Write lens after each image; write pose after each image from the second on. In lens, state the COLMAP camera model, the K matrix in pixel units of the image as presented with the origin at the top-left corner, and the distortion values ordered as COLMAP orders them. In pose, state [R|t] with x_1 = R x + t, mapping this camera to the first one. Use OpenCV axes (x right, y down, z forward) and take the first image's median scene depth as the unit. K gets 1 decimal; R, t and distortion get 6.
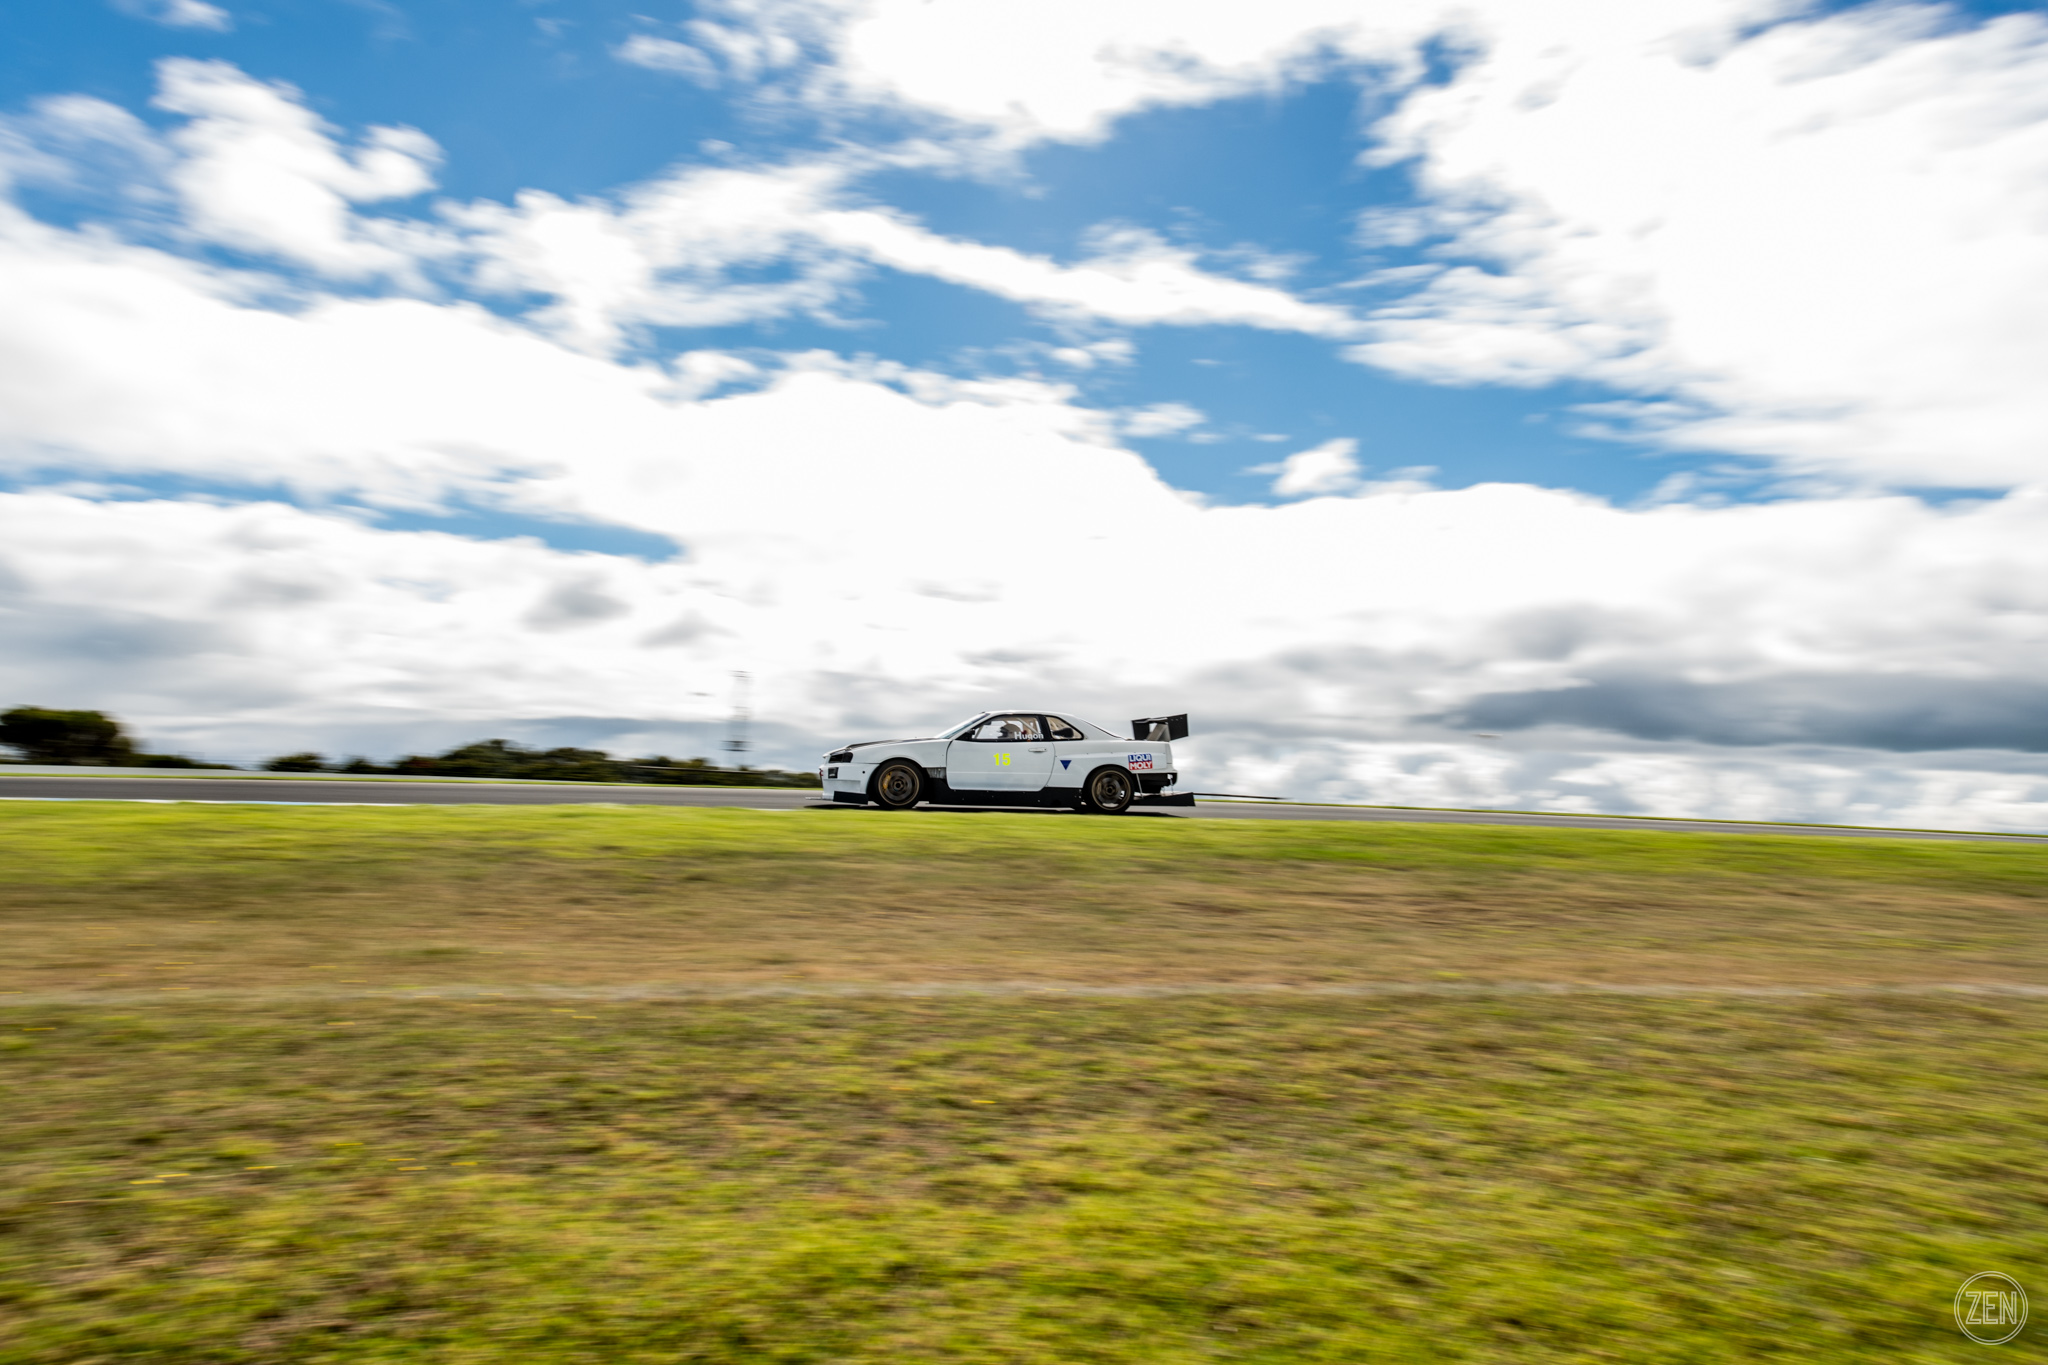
lens RADIAL K [[1340.9, 0, 1028.8], [0, 1340.9, 710.0], [0, 0, 1]] dist [0.031318, -0.023176]
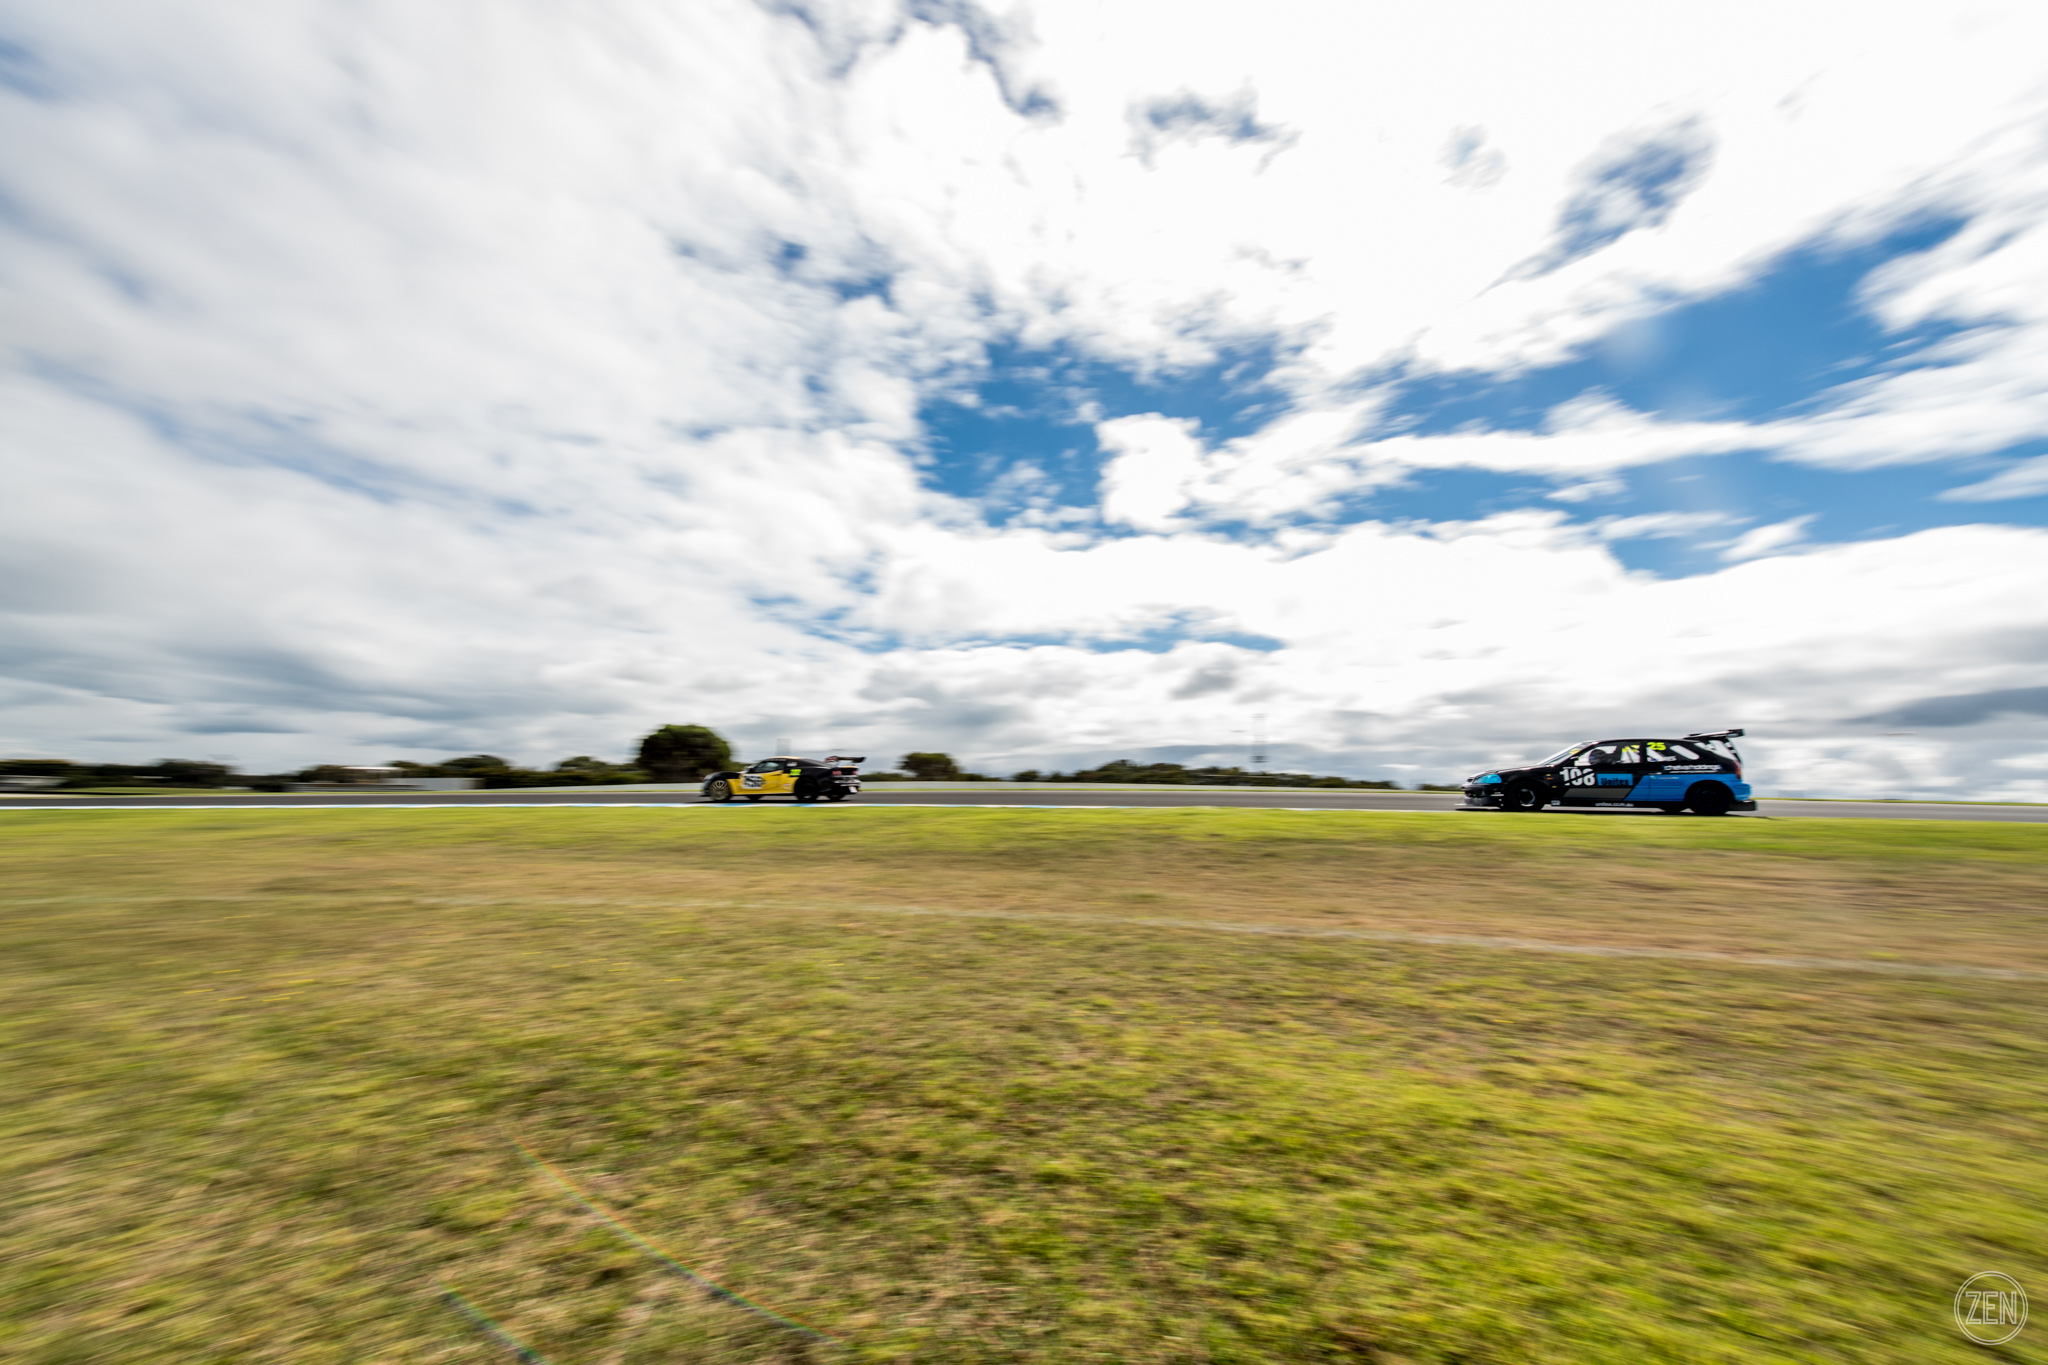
lens RADIAL K [[794.6, 0, 1026.3], [0, 794.6, 672.4], [0, 0, 1]] dist [0.017233, -0.005860]
pose [[0.879348, -0.084322, -0.468654, -0.046906], [0.045756, 0.994605, -0.093100, -0.061758], [0.473975, 0.060424, 0.878462, -0.147427]]
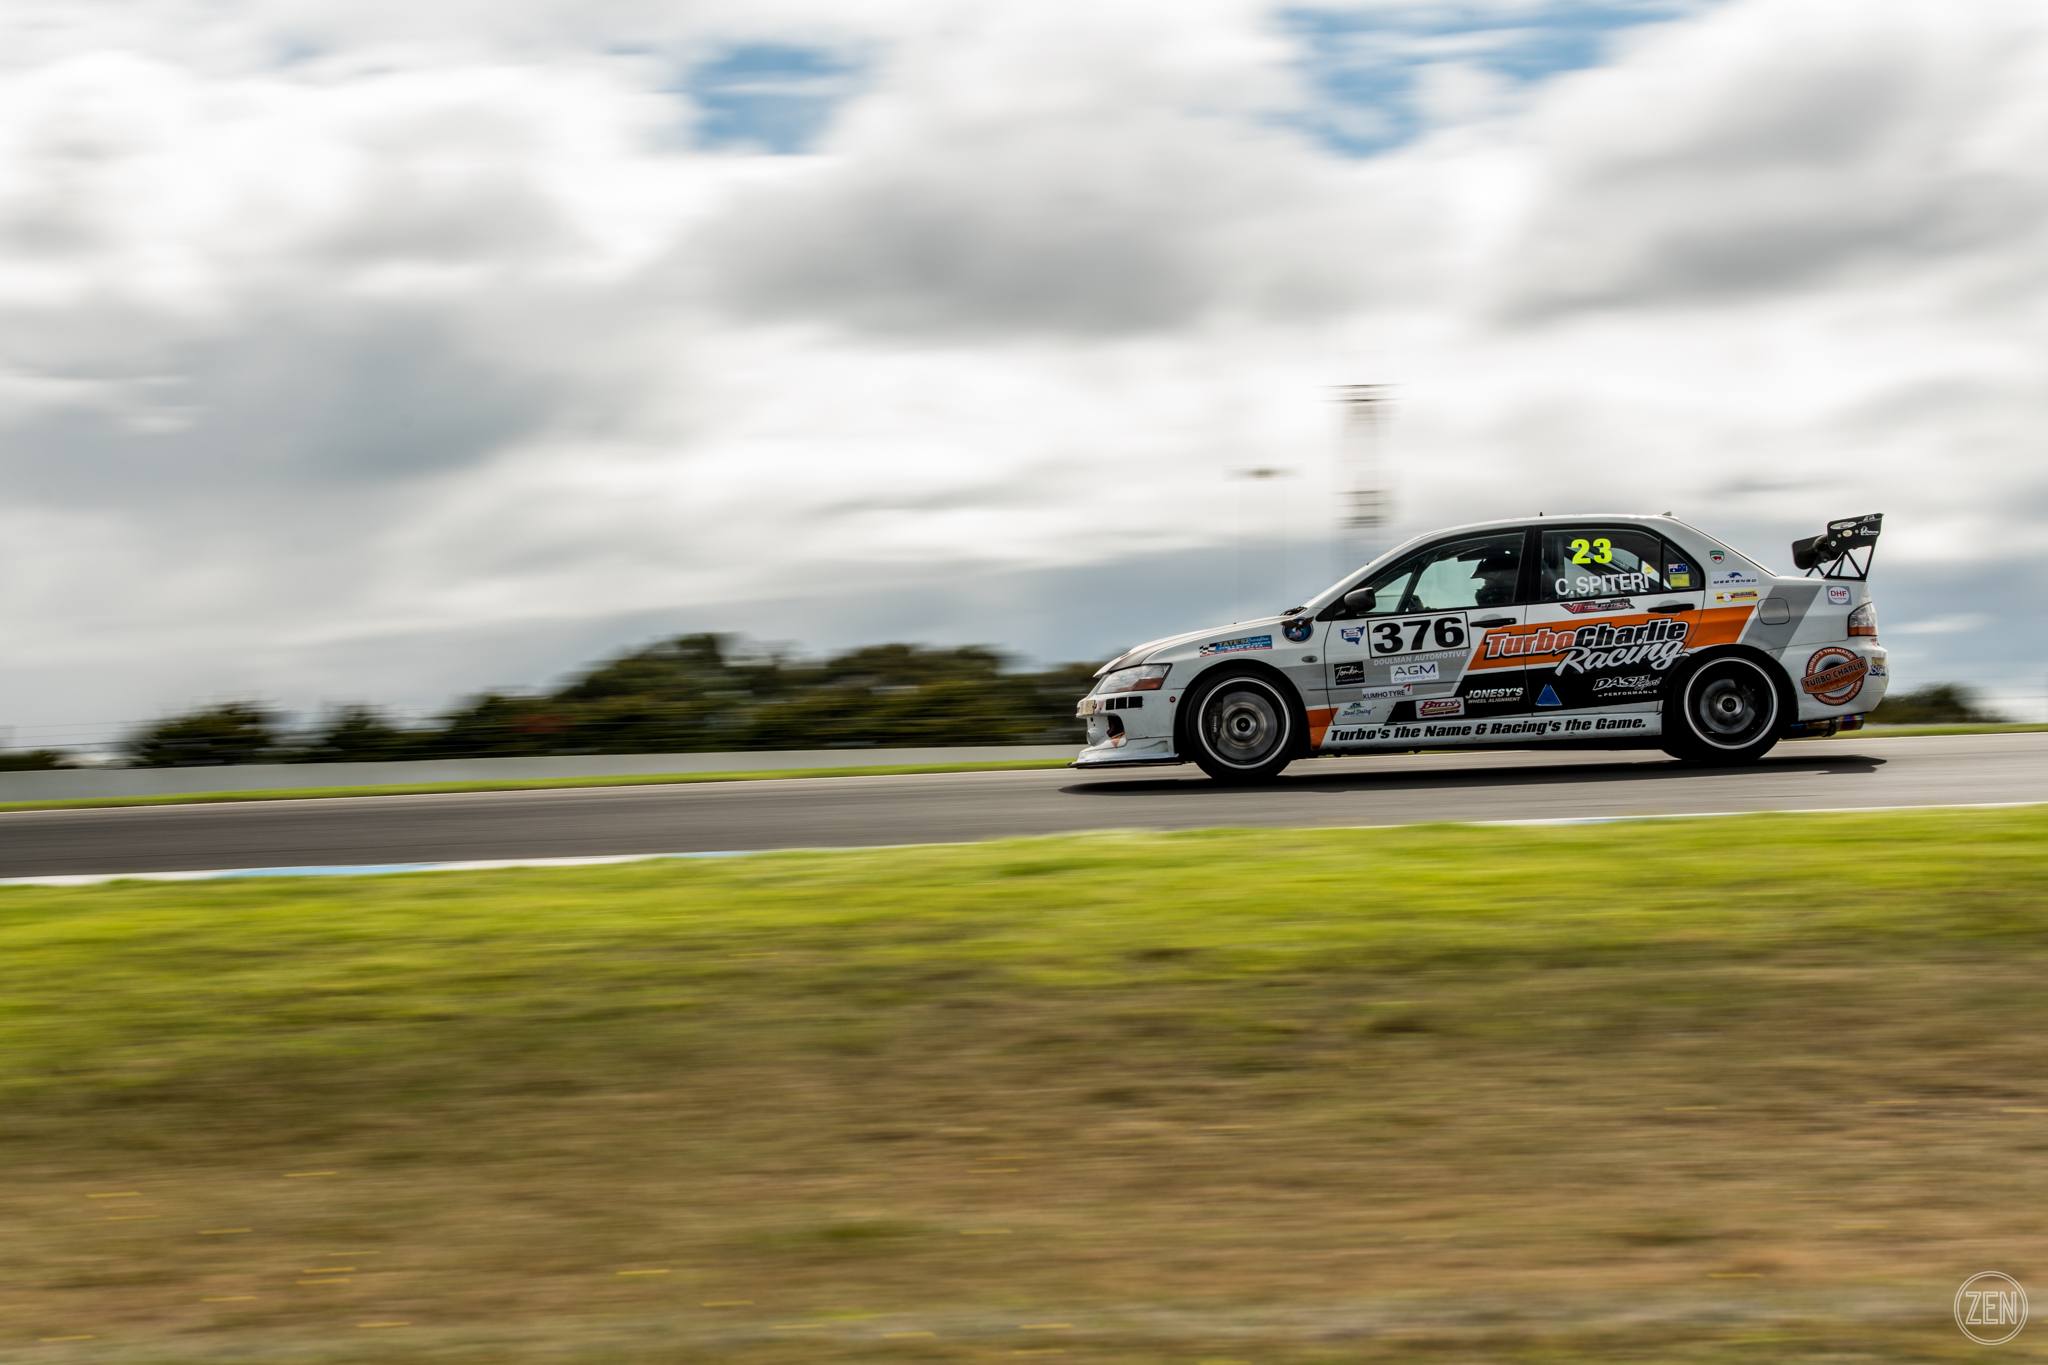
lens RADIAL K [[4094.0, 0, 1023.3], [0, 4094.0, 680.2], [0, 0, 1]] dist [-0.015913, -0.021062]
pose [[0.954488, -0.063588, -0.291391, -0.014572], [0.077905, 0.996244, 0.037787, -0.053040], [0.287894, -0.058768, 0.955857, -0.282830]]
